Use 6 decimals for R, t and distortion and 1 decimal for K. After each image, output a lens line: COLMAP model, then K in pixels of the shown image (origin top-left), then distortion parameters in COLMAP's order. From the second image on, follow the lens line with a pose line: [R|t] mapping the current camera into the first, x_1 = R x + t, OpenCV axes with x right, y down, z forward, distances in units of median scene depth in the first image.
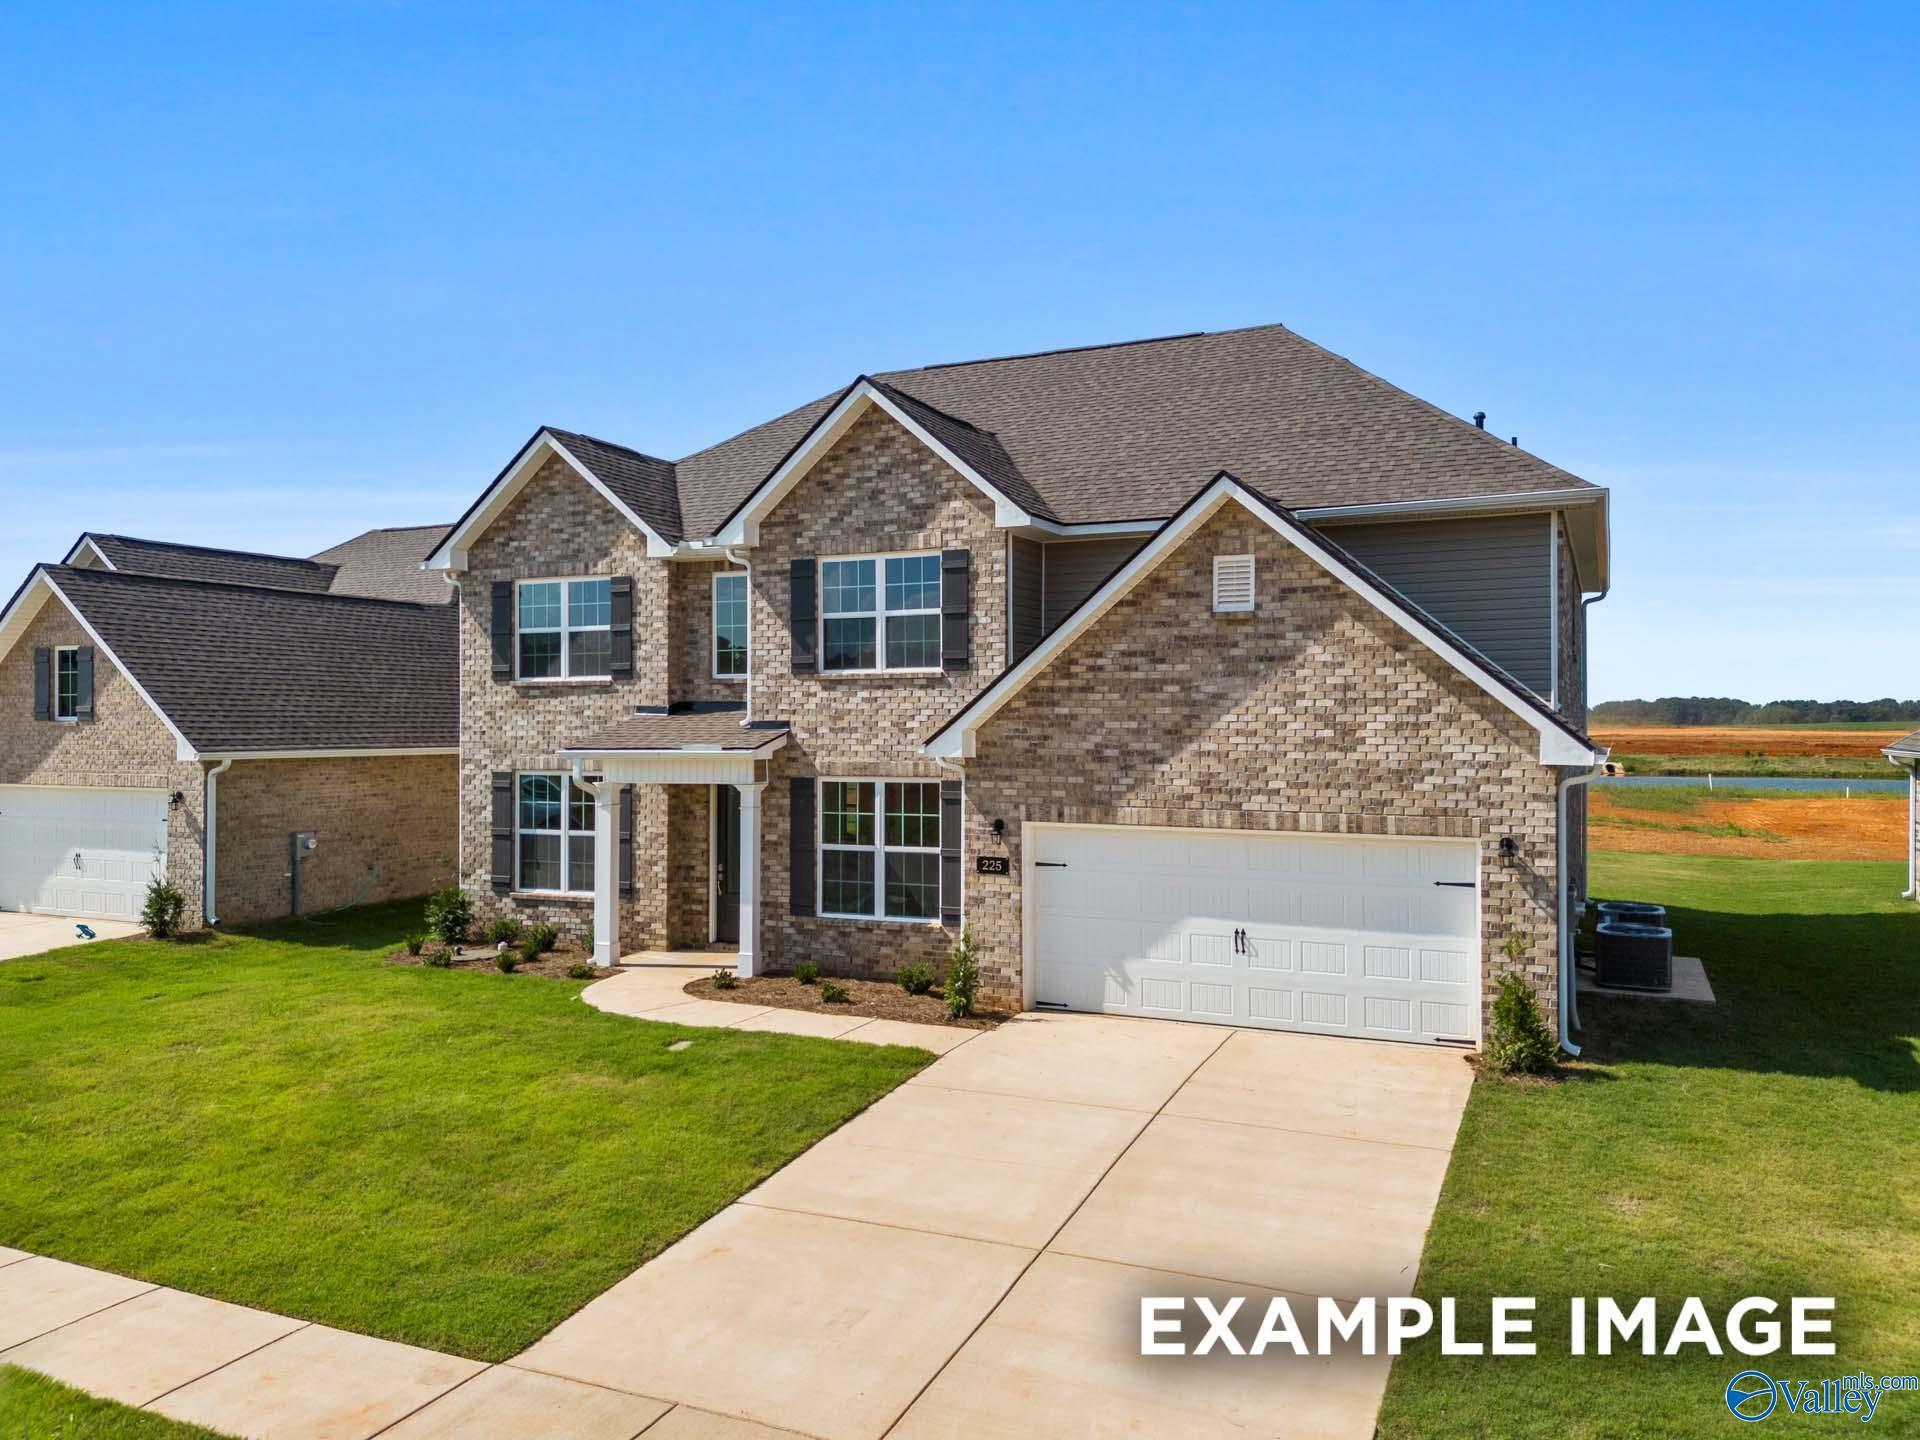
lens RADIAL K [[1402.5, 0, 960.0], [0, 1402.5, 720.0], [0, 0, 1]] dist [0.183714, -0.455884]
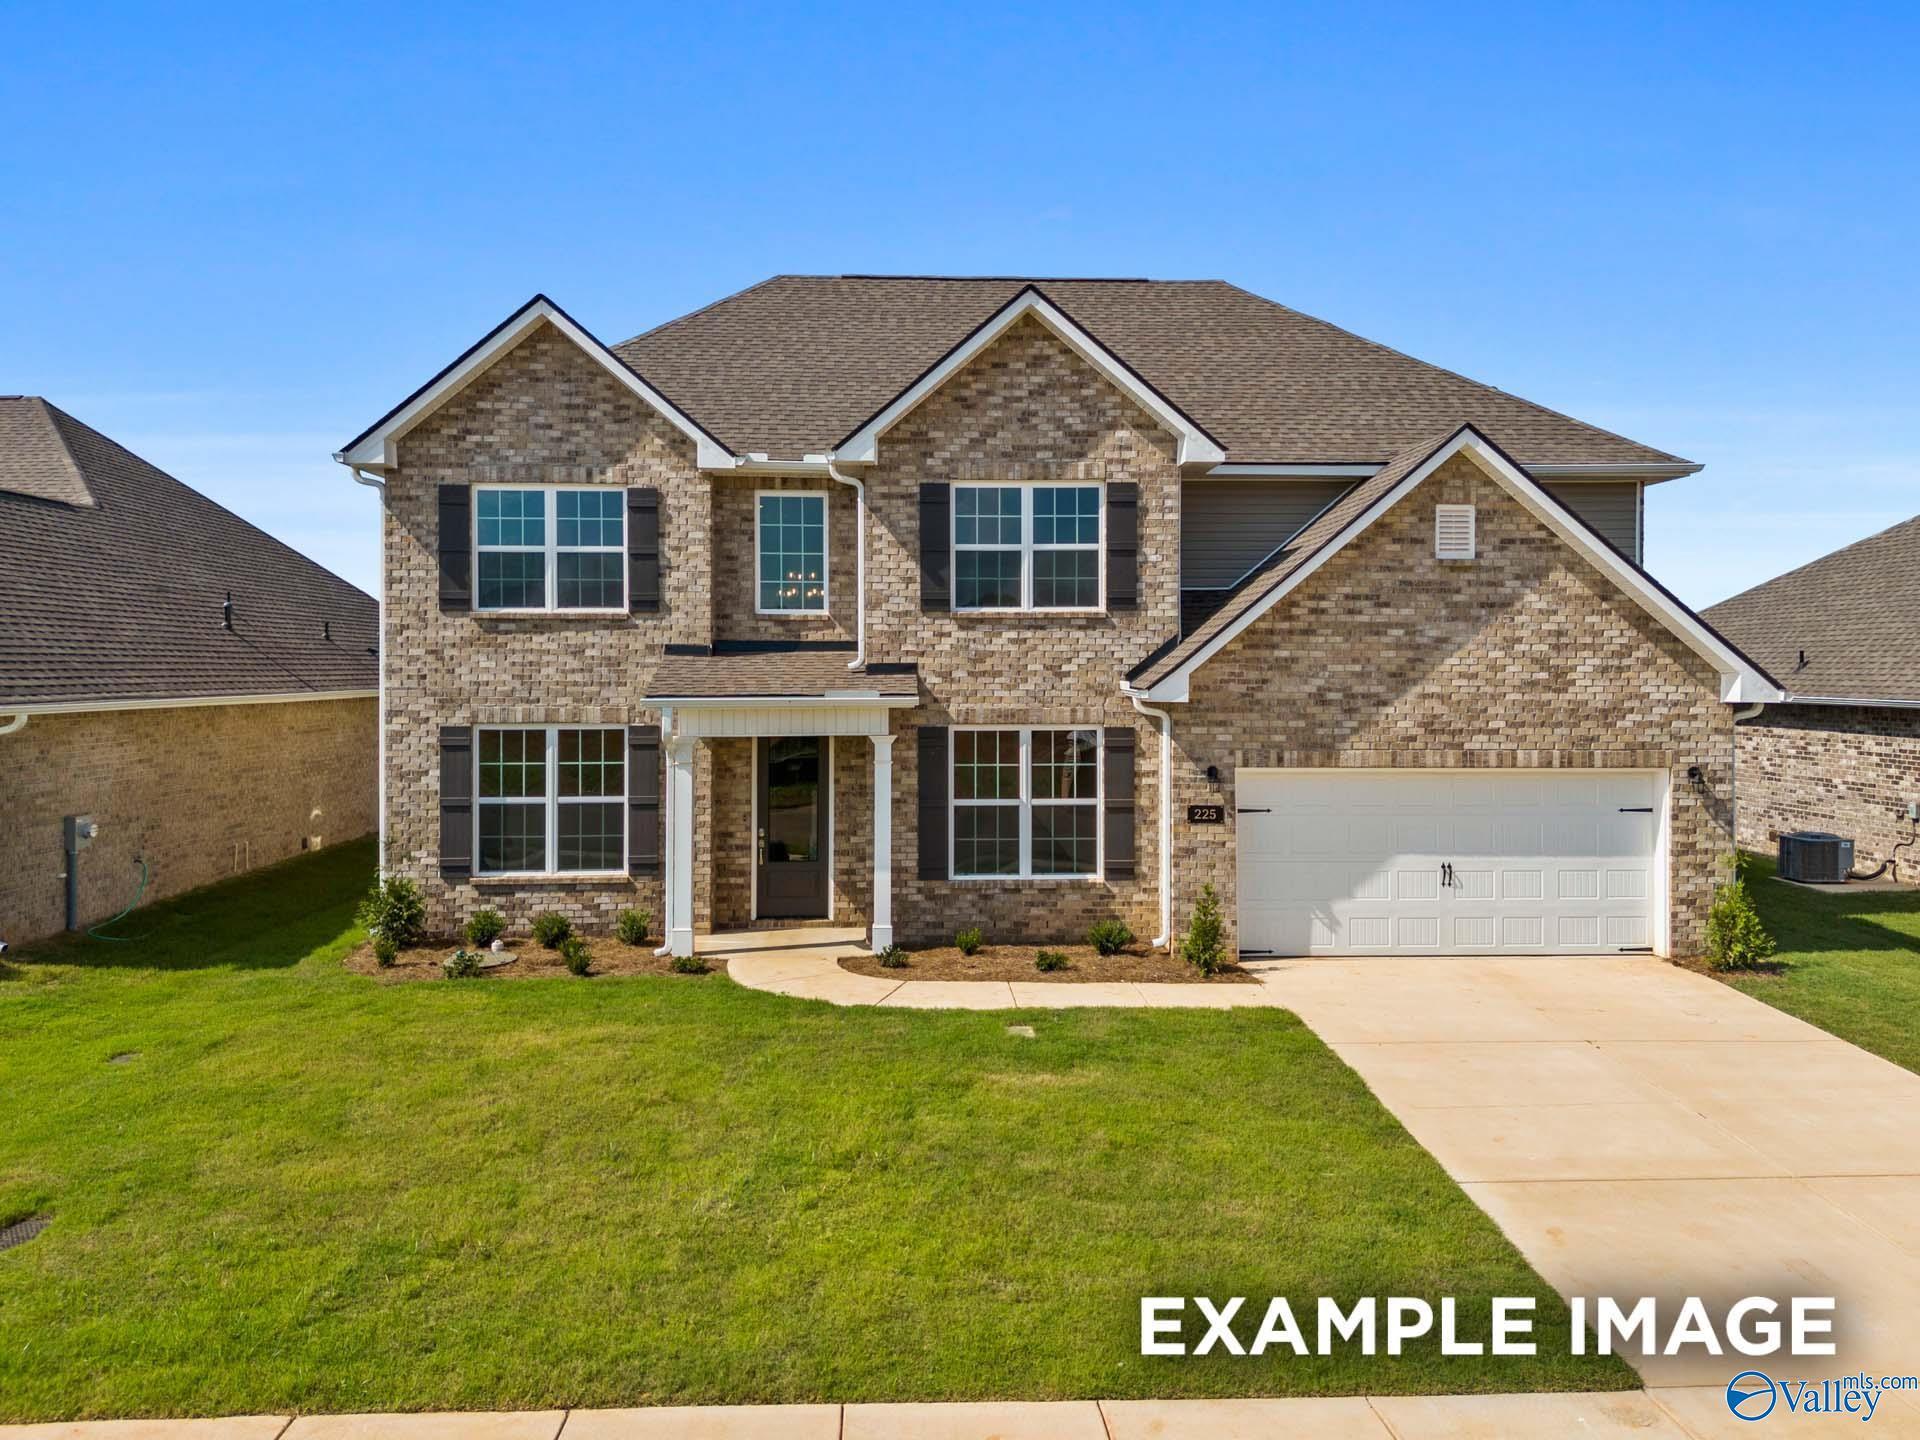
lens RADIAL K [[1407.4, 0, 961.4], [0, 1407.4, 688.3], [0, 0, 1]] dist [0.147493, -0.311685]
pose [[0.886971, -0.004595, 0.461803, -0.524837], [-0.002688, 0.999882, 0.015110, 0.003038], [-0.461818, -0.014644, 0.886854, 0.201230]]
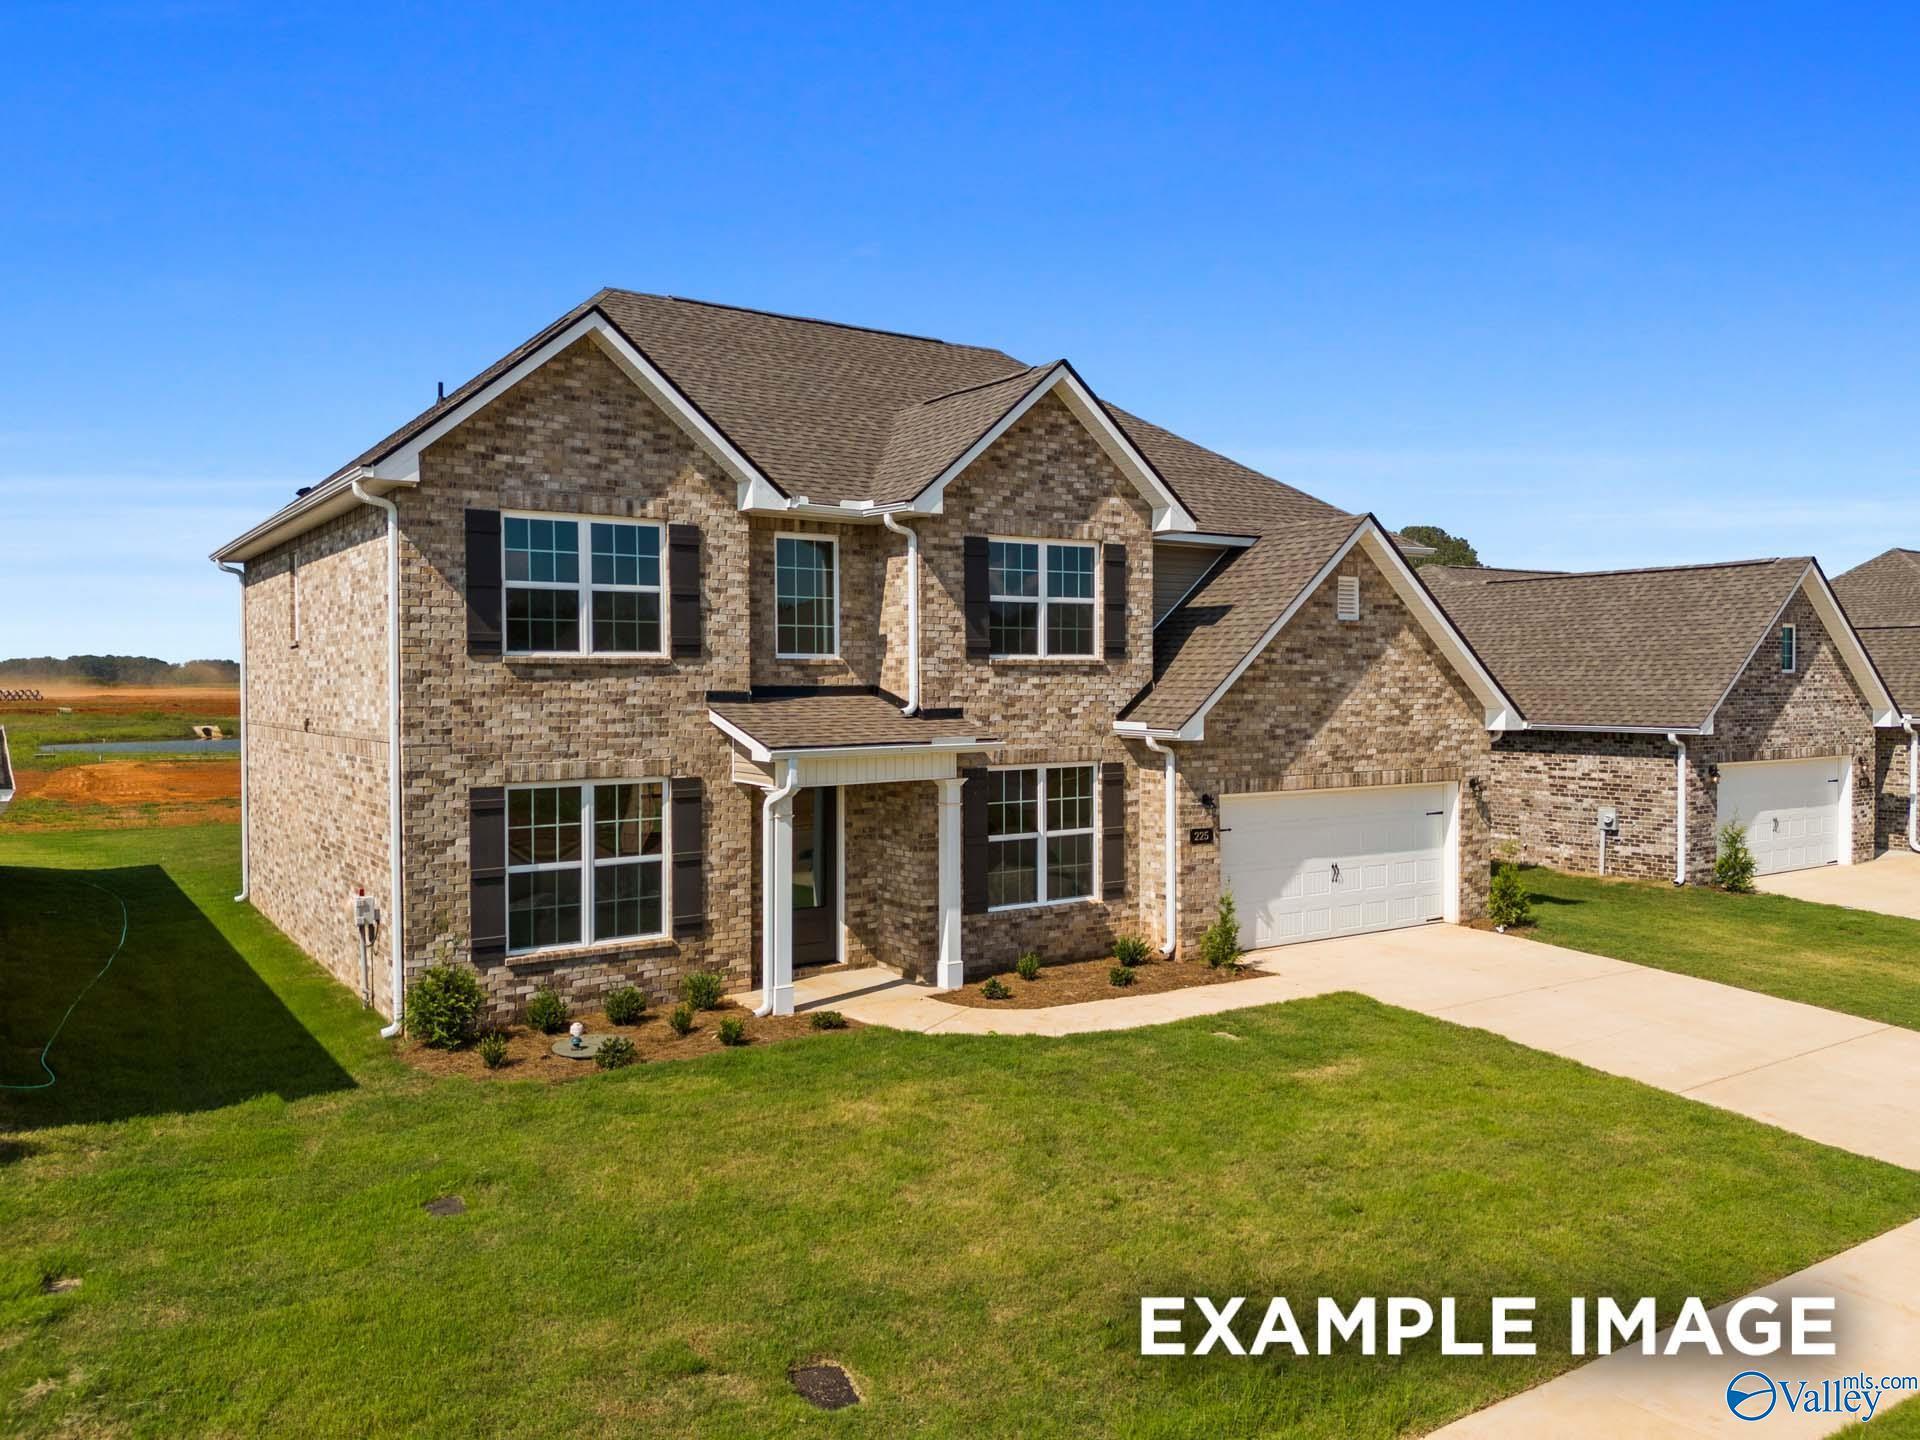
lens RADIAL K [[1402.5, 0, 960.0], [0, 1402.5, 720.0], [0, 0, 1]] dist [0.183714, -0.455884]
pose [[0.523251, -0.024668, 0.851821, -0.944868], [-0.000055, 0.999580, 0.028981, -0.019302], [-0.852178, -0.015211, 0.523030, 0.530615]]
